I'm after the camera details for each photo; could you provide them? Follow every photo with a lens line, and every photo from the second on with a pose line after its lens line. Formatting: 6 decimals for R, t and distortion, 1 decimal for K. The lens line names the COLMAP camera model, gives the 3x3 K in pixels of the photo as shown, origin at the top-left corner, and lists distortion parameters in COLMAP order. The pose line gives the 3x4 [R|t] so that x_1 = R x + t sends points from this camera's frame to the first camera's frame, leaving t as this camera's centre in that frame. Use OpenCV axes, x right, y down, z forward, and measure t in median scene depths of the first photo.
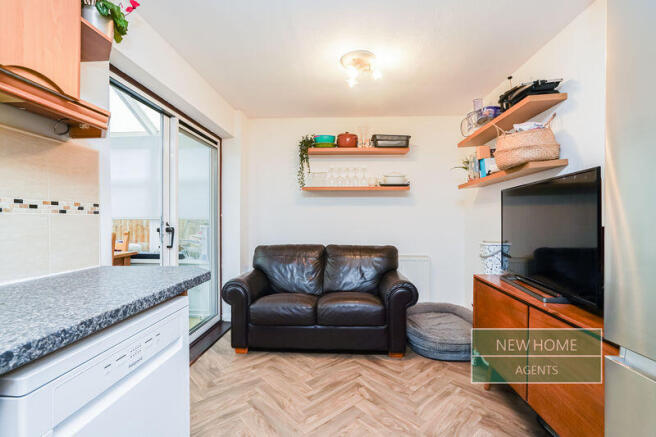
lens RADIAL K [[296.3, 0, 325.0], [0, 296.3, 217.5], [0, 0, 1]] dist [-0.050179, 0.028246]
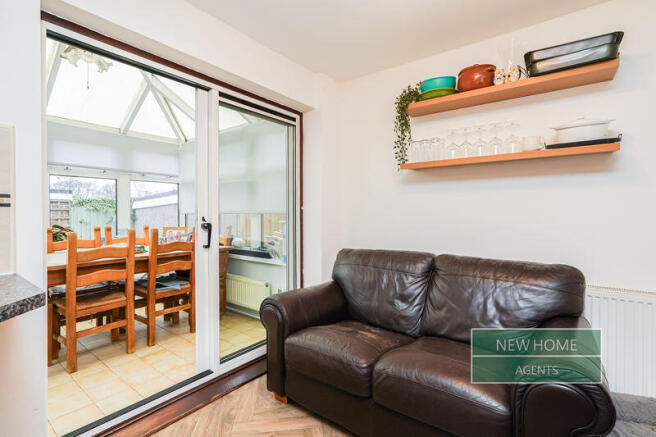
lens RADIAL K [[310.5, 0, 320.7], [0, 310.5, 210.8], [0, 0, 1]] dist [0.000230, 0.000369]
pose [[0.828638, -0.005623, -0.559756, 0.221700], [0.004252, 0.999984, -0.003752, 0.003785], [0.559768, 0.000729, 0.828649, 0.433812]]
